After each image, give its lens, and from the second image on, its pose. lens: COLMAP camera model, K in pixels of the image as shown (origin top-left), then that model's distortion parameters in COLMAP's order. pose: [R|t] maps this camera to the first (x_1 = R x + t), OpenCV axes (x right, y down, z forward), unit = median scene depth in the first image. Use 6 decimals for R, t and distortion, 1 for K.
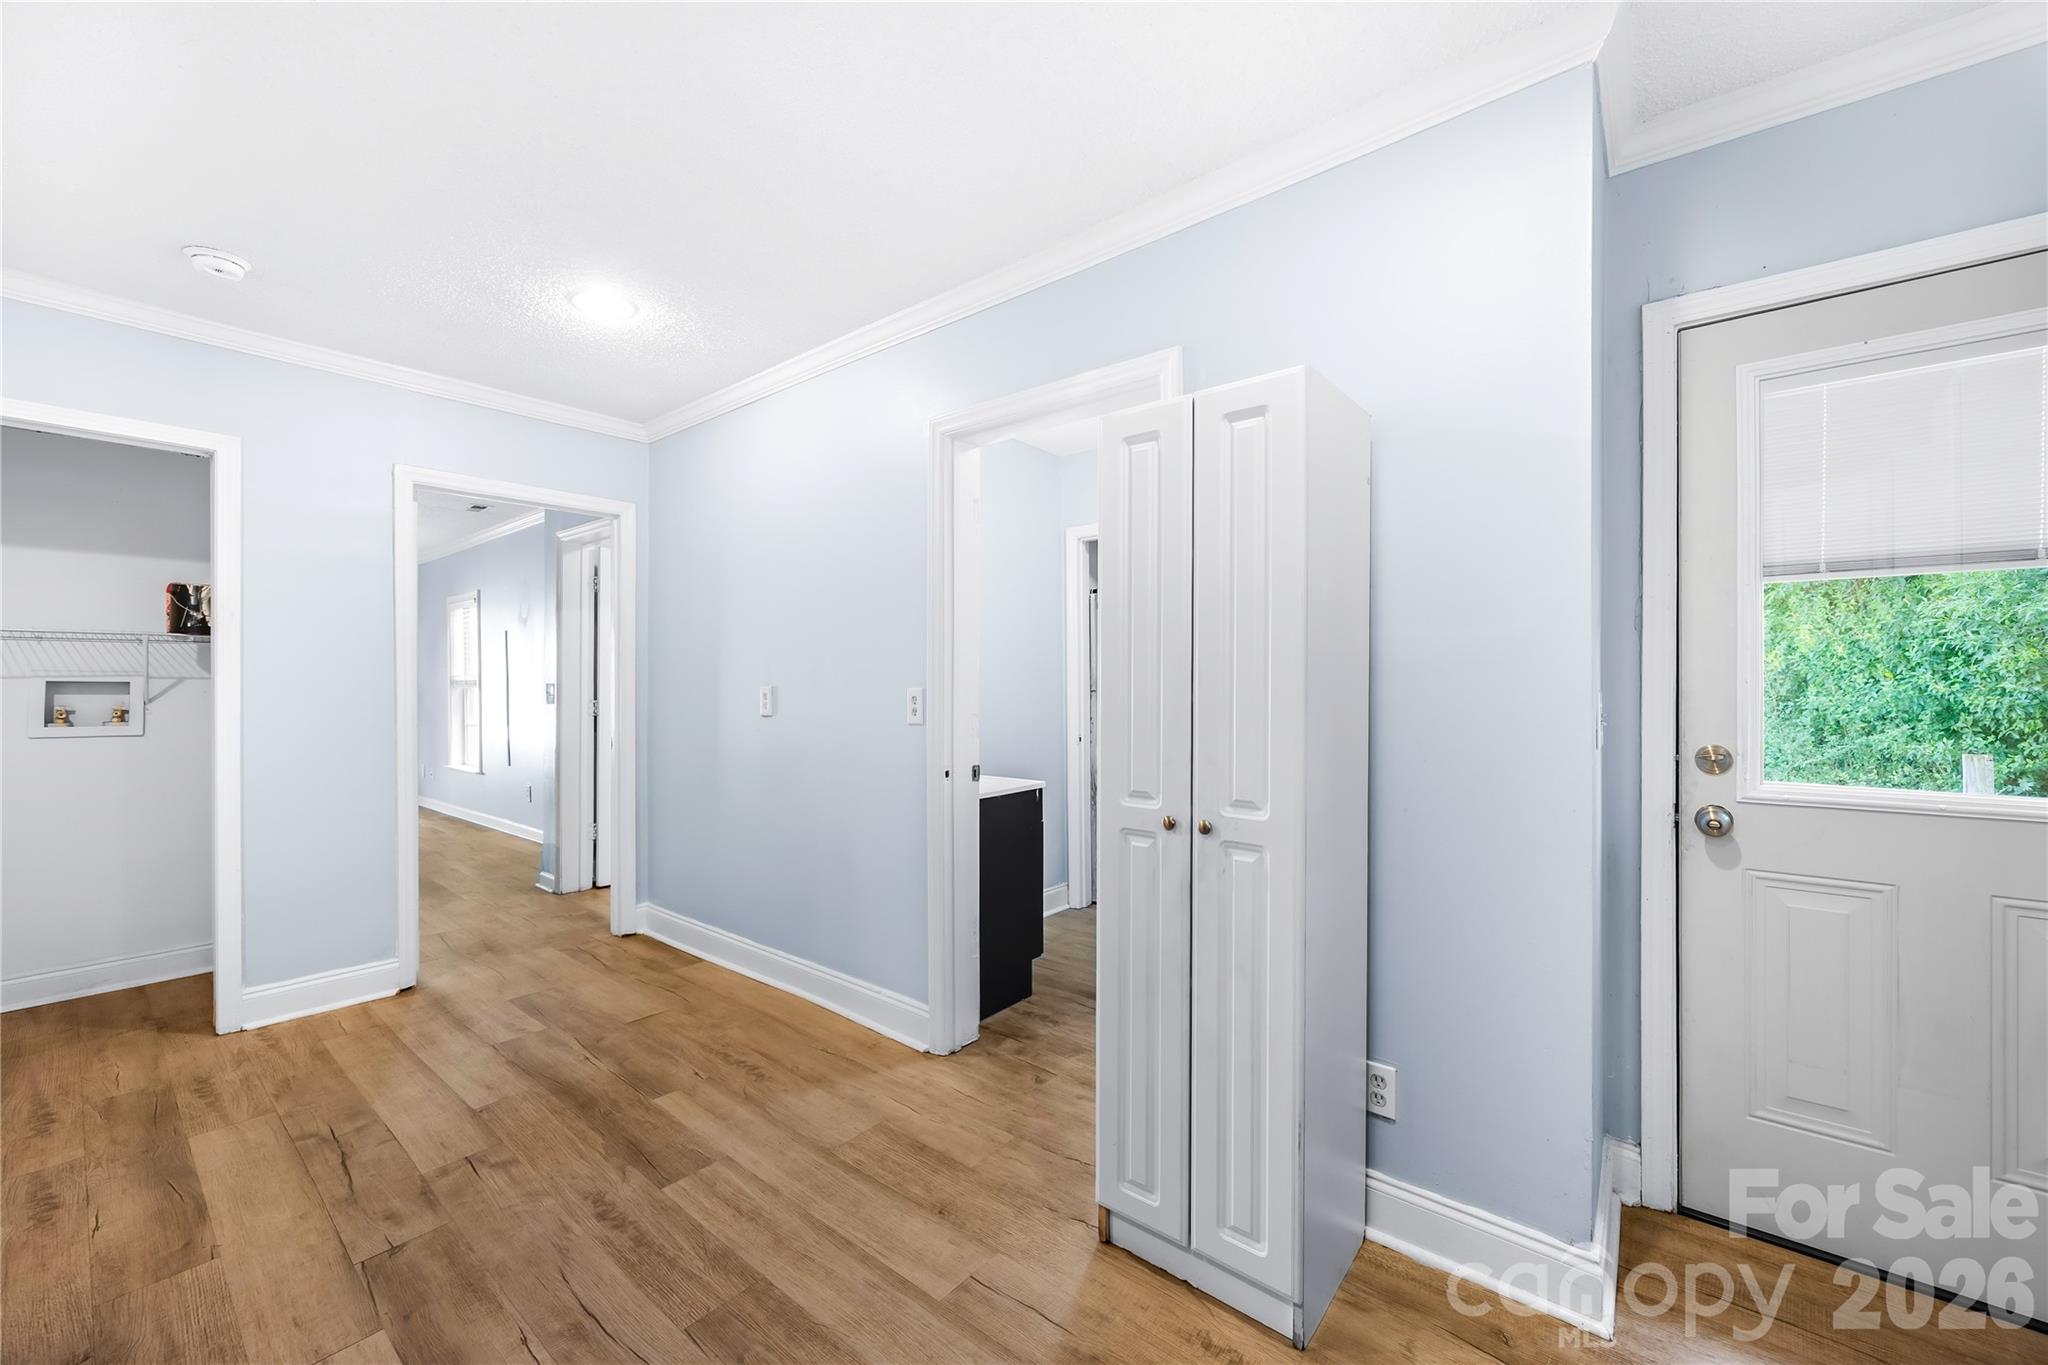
lens RADIAL K [[796.9, 0, 1048.0], [0, 796.9, 683.2], [0, 0, 1]] dist [-0.002203, -0.000229]
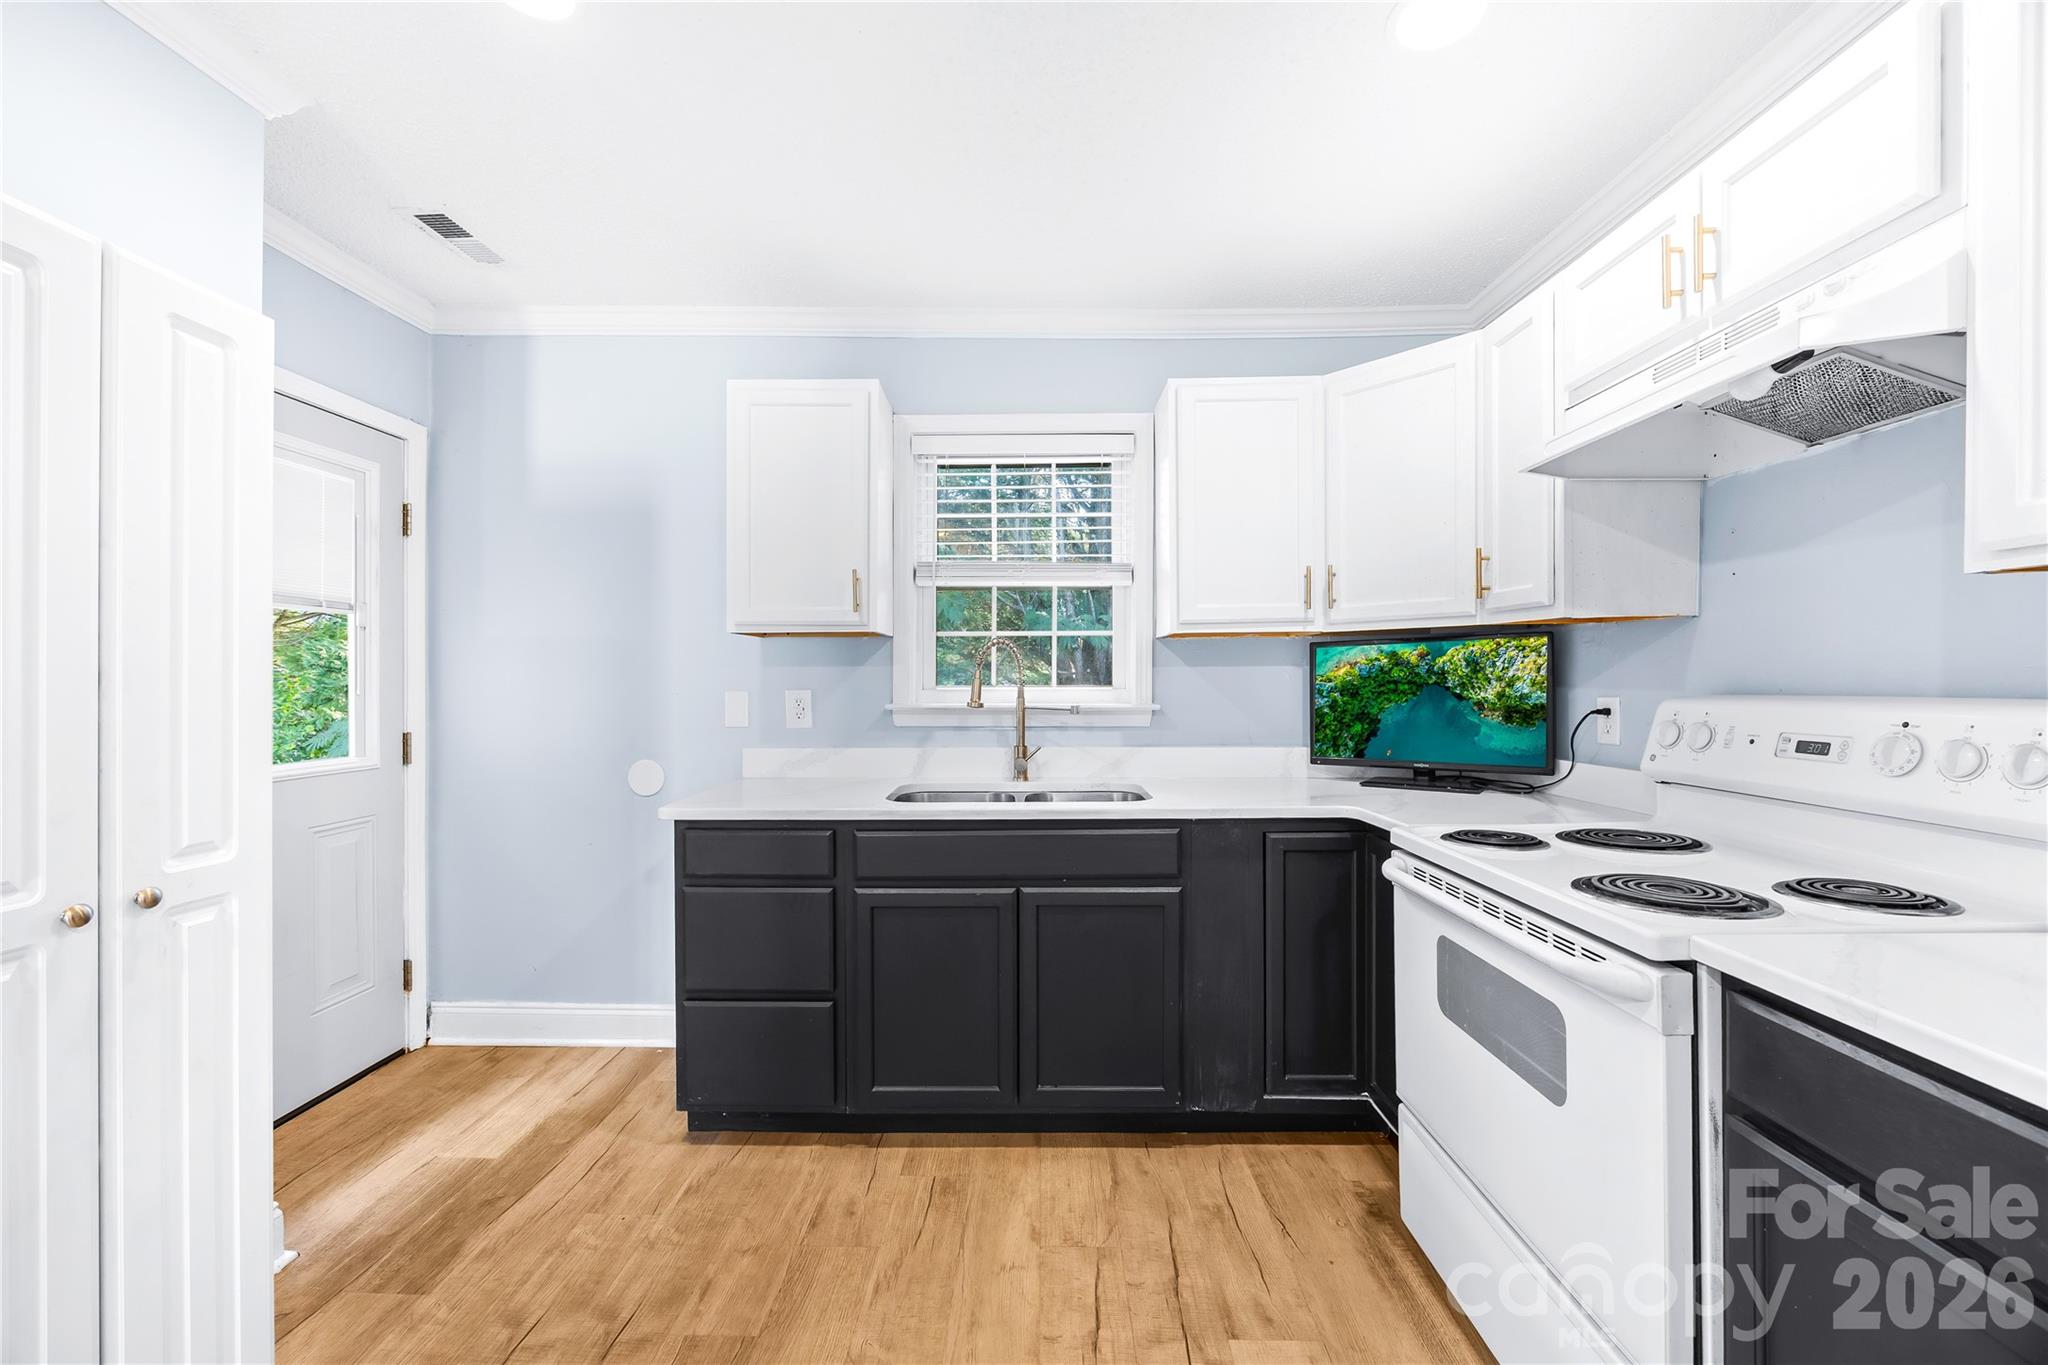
lens RADIAL K [[829.3, 0, 1038.6], [0, 829.3, 680.2], [0, 0, 1]] dist [-0.002035, -0.000265]
pose [[-0.616092, 0.003169, 0.787668, -0.630775], [0.005385, 0.999985, 0.000188, -0.002669], [-0.787656, 0.004357, -0.616100, 0.624384]]
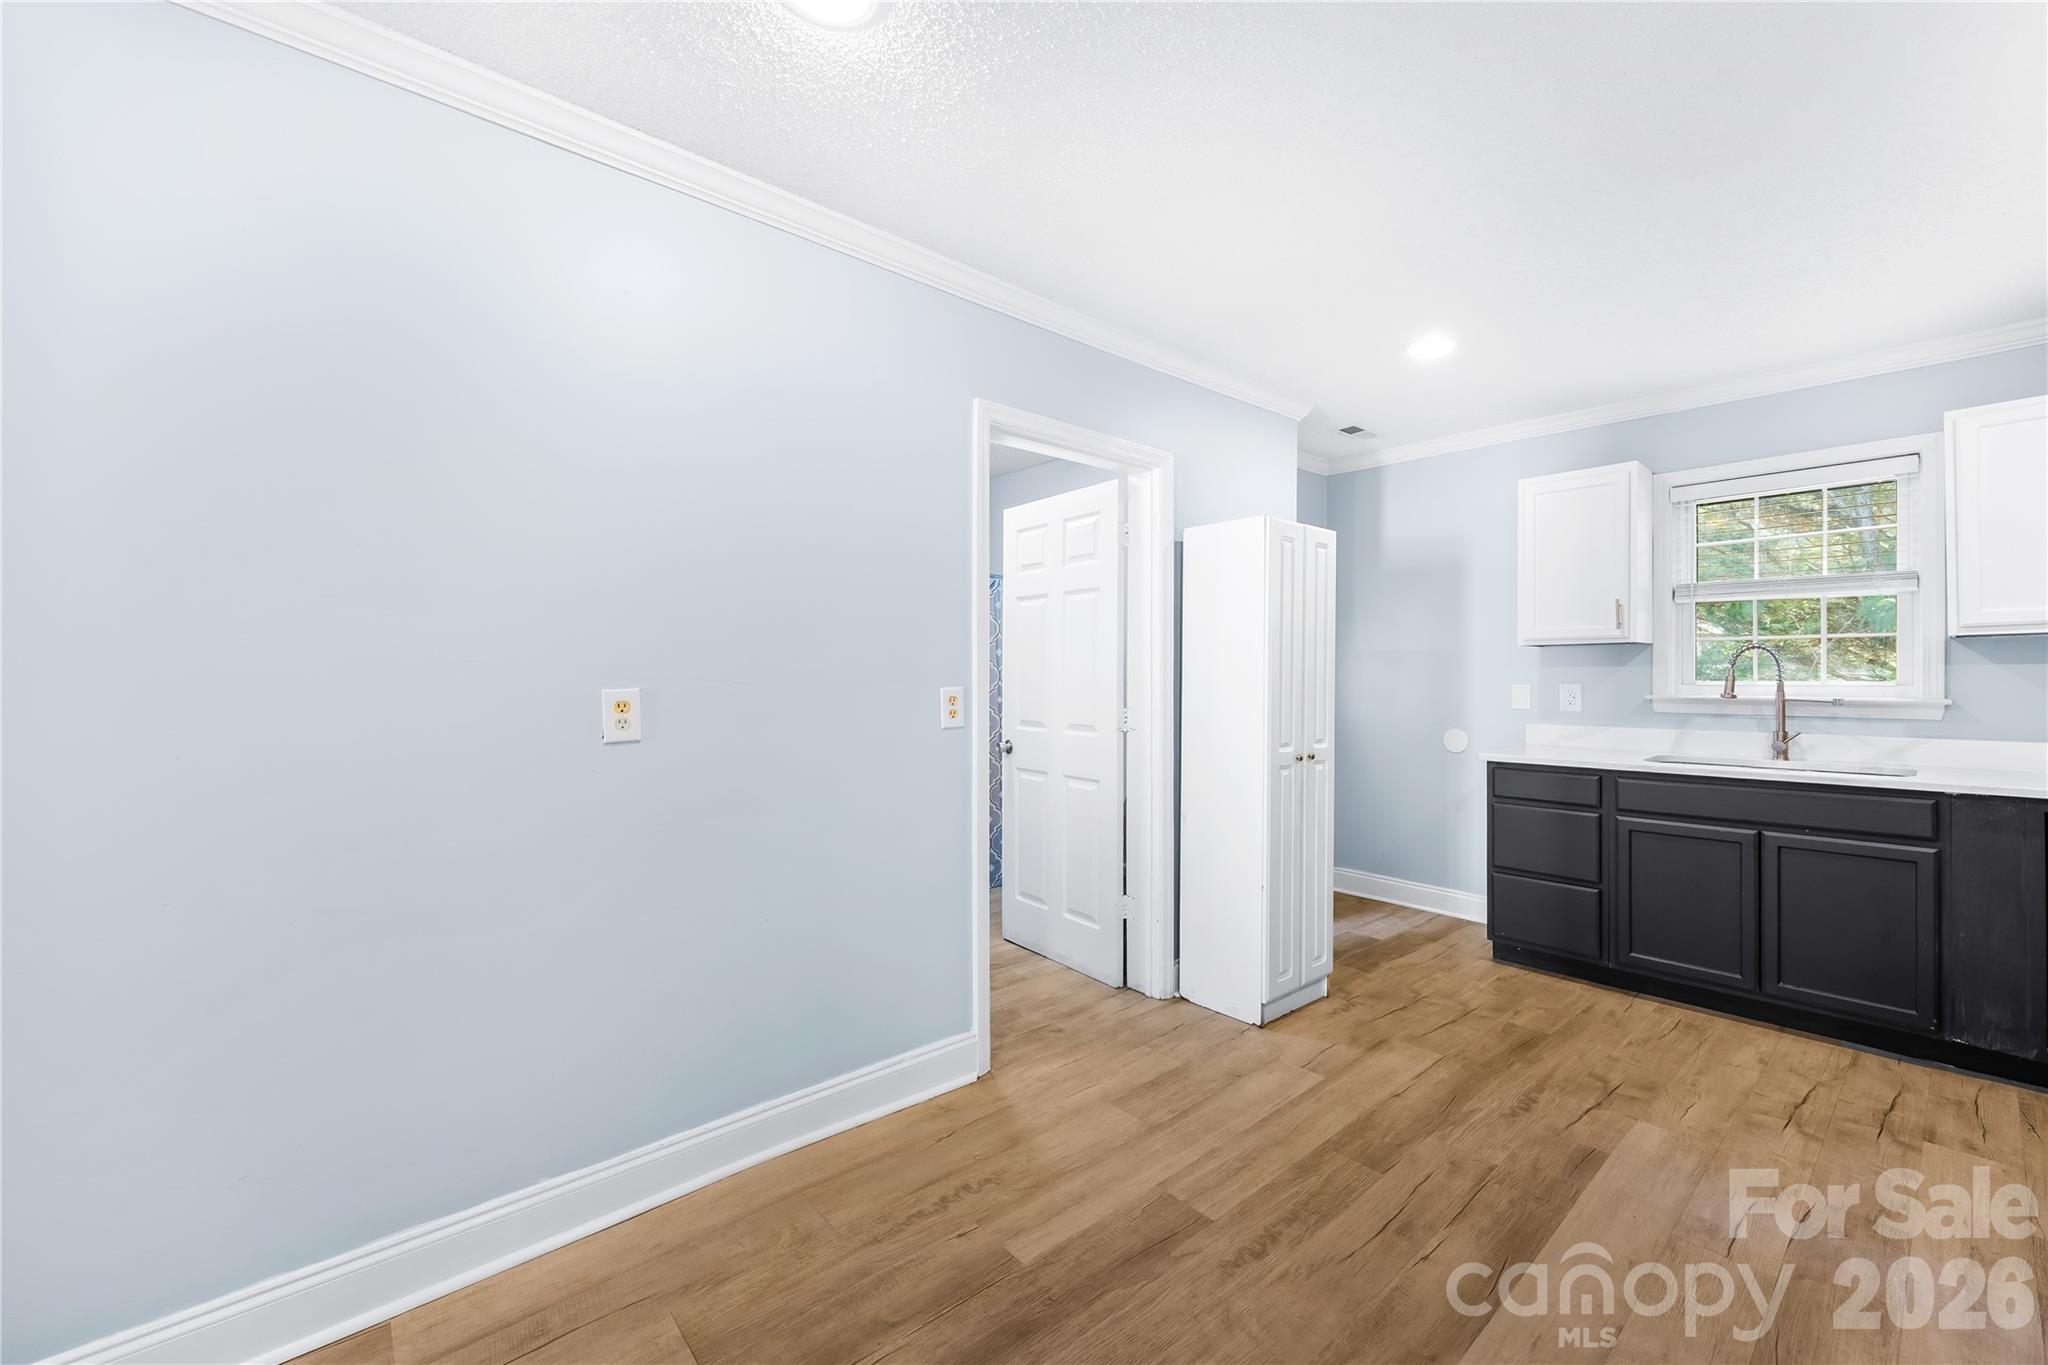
lens RADIAL K [[829.3, 0, 1038.6], [0, 829.3, 680.2], [0, 0, 1]] dist [-0.002035, -0.000265]
pose [[0.169821, -0.001659, 0.985474, -1.399962], [0.003619, 0.999993, 0.001060, -0.003320], [-0.985468, 0.003386, 0.169826, 0.977220]]
